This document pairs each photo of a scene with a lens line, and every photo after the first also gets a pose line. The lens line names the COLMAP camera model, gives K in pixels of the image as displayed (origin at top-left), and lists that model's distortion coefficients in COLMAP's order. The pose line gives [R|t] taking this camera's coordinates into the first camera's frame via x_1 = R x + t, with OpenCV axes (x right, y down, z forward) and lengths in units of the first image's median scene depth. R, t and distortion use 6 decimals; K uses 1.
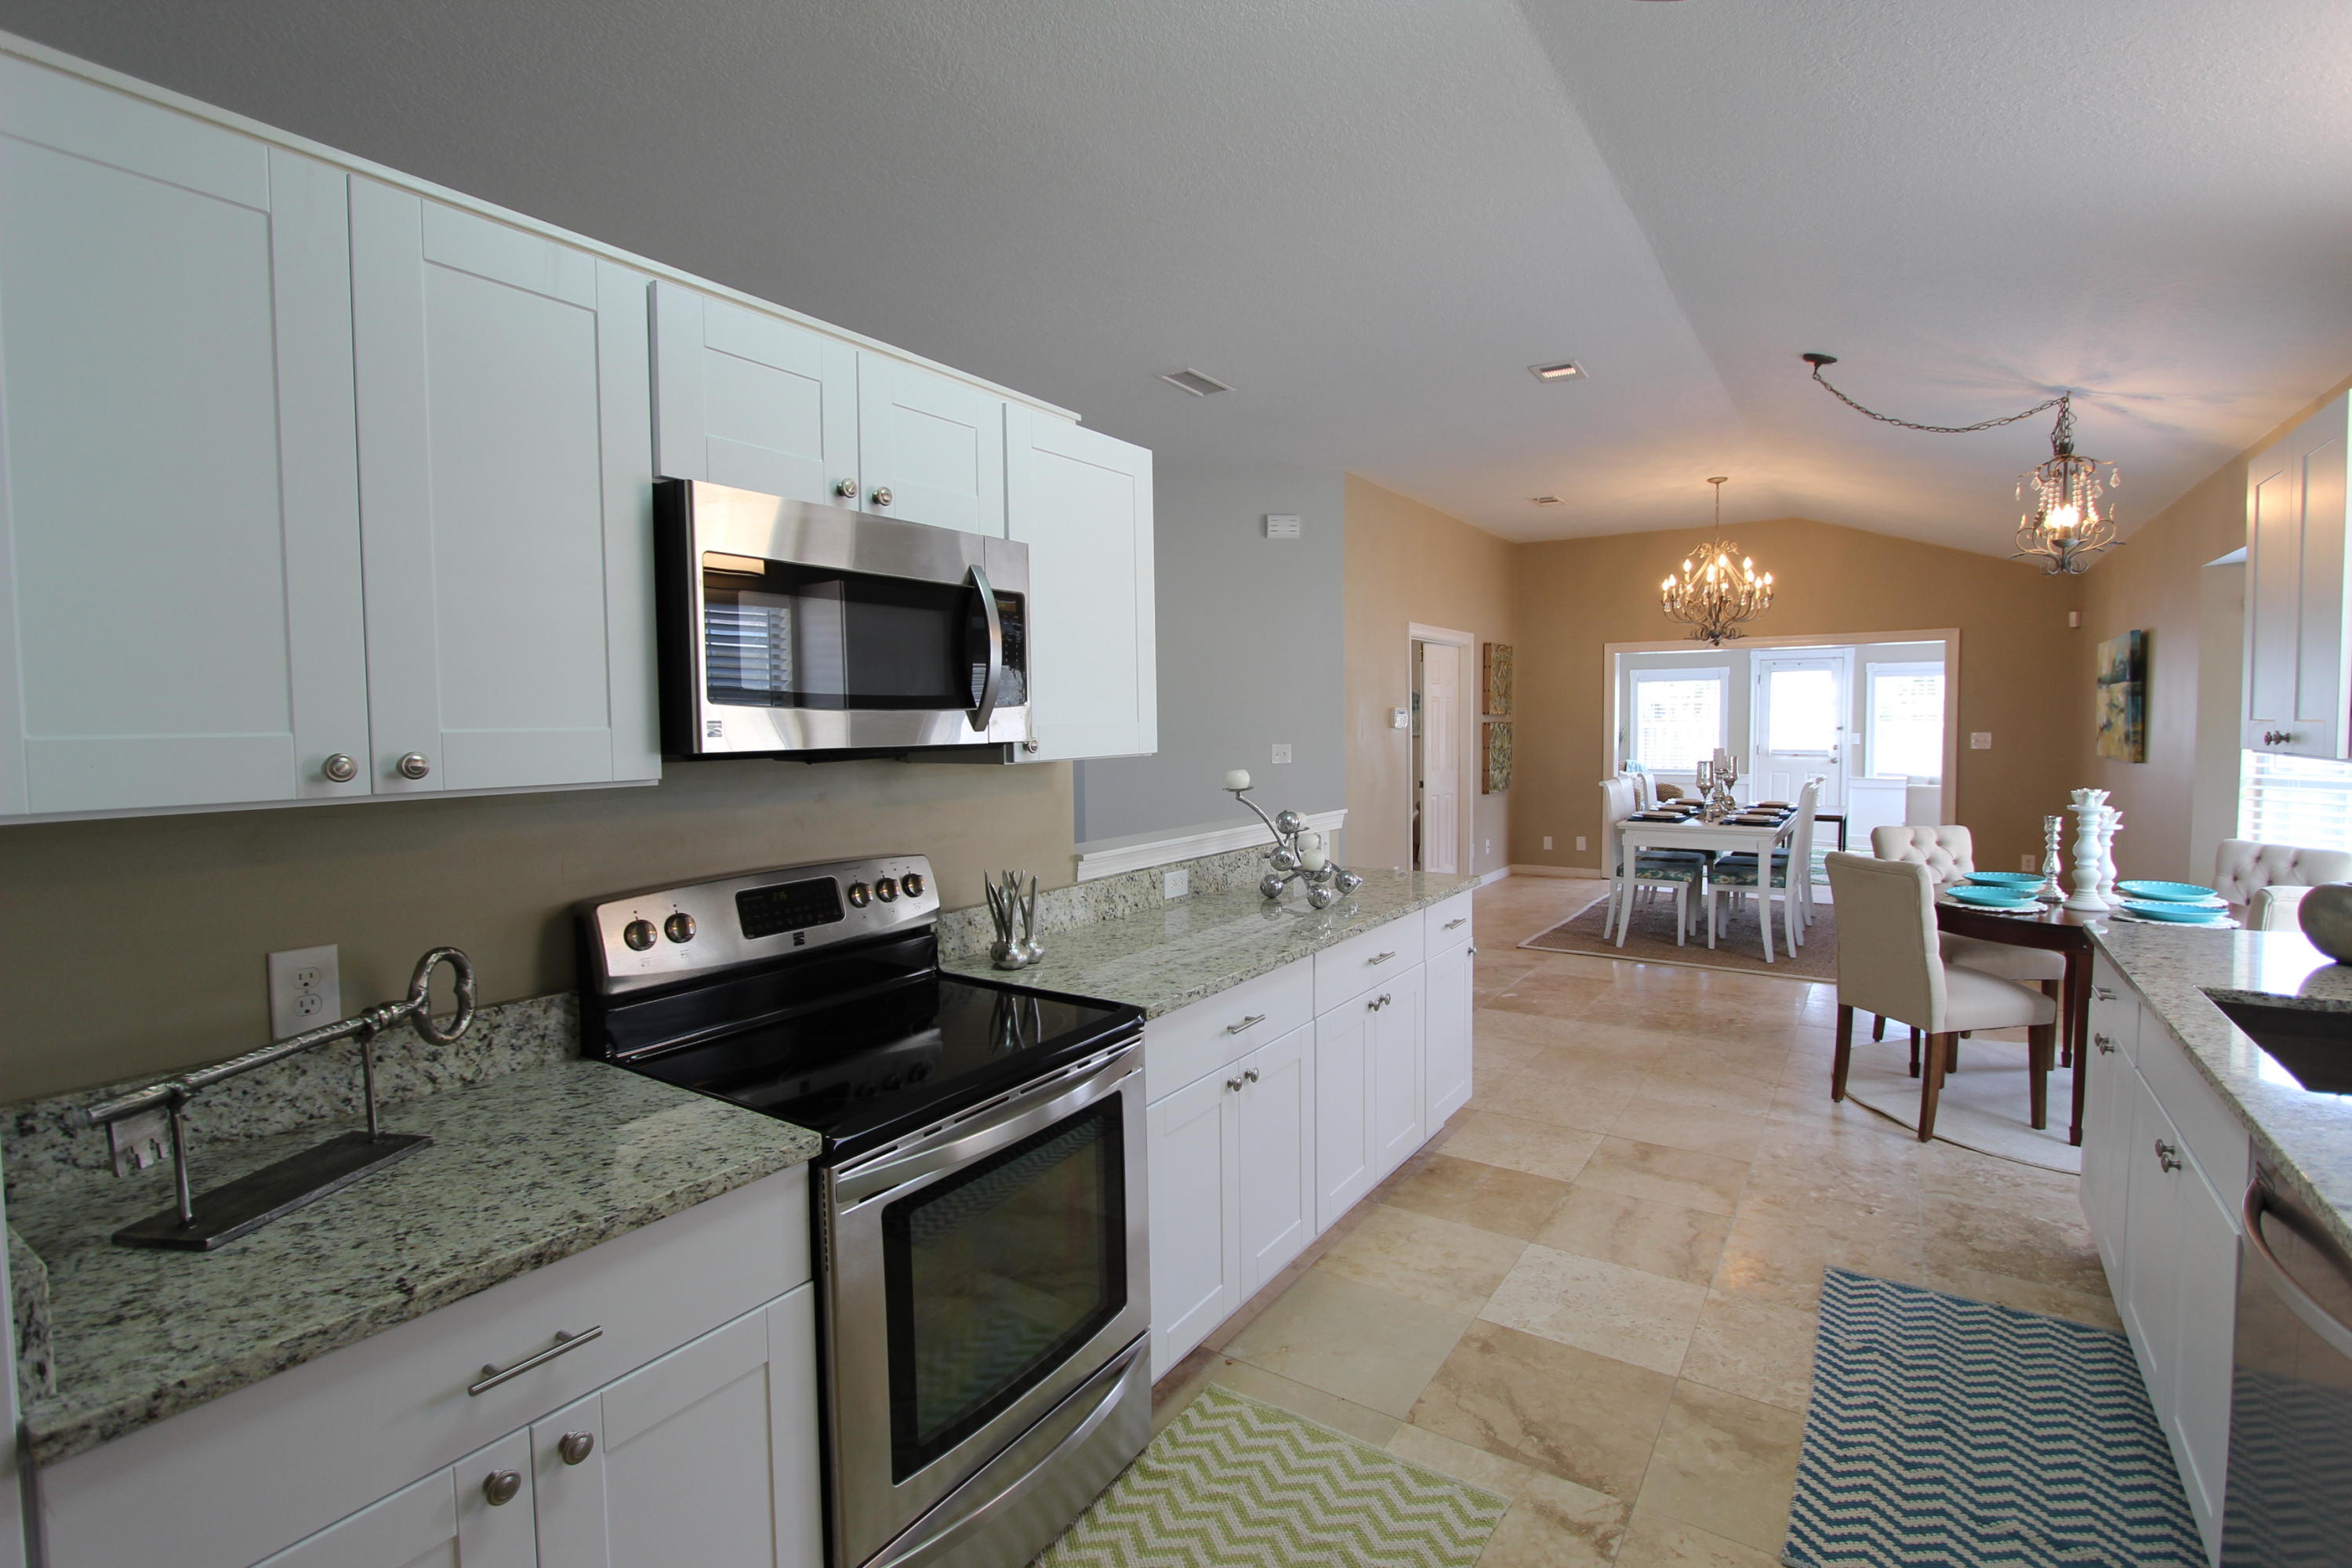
lens RADIAL K [[1095.9, 0, 1185.2], [0, 1095.9, 770.6], [0, 0, 1]] dist [-0.003842, 0.000043]
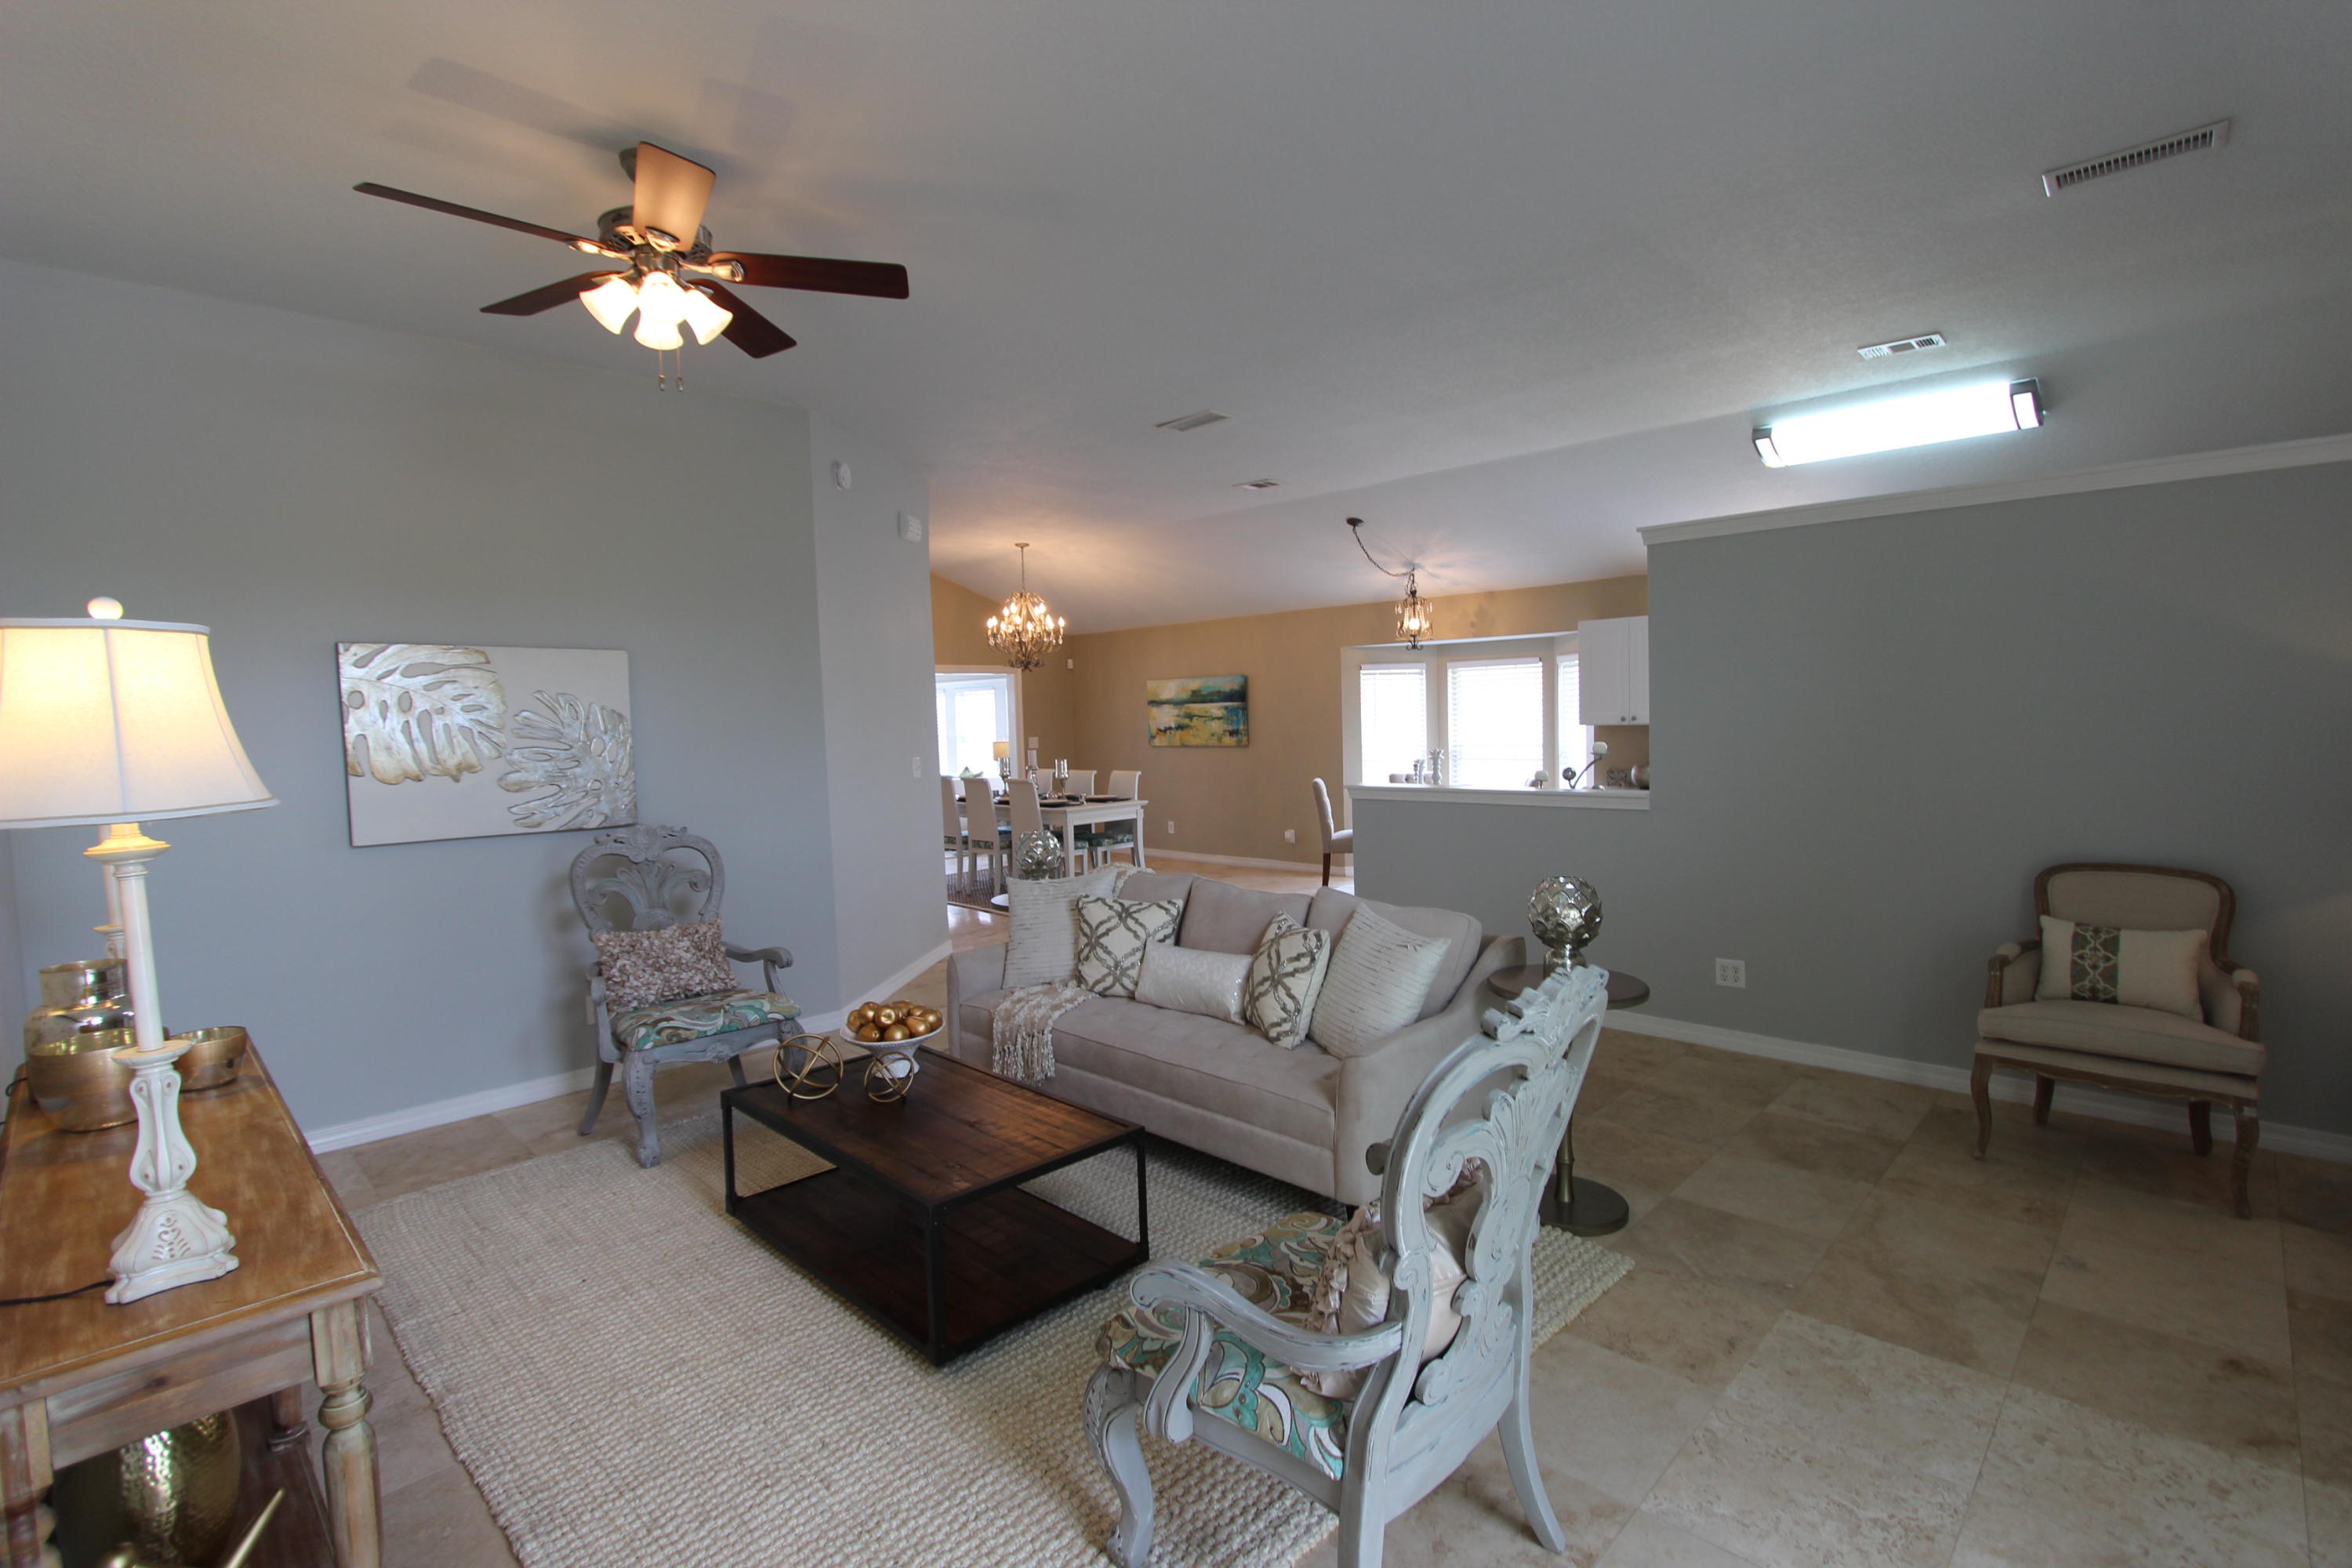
lens RADIAL K [[1075.9, 0, 1196.4], [0, 1075.9, 777.3], [0, 0, 1]] dist [-0.007024, 0.000134]
pose [[0.172993, -0.067450, 0.982611, -1.891925], [0.079861, 0.995328, 0.054263, -0.120298], [-0.981680, 0.069085, 0.177571, 1.513695]]
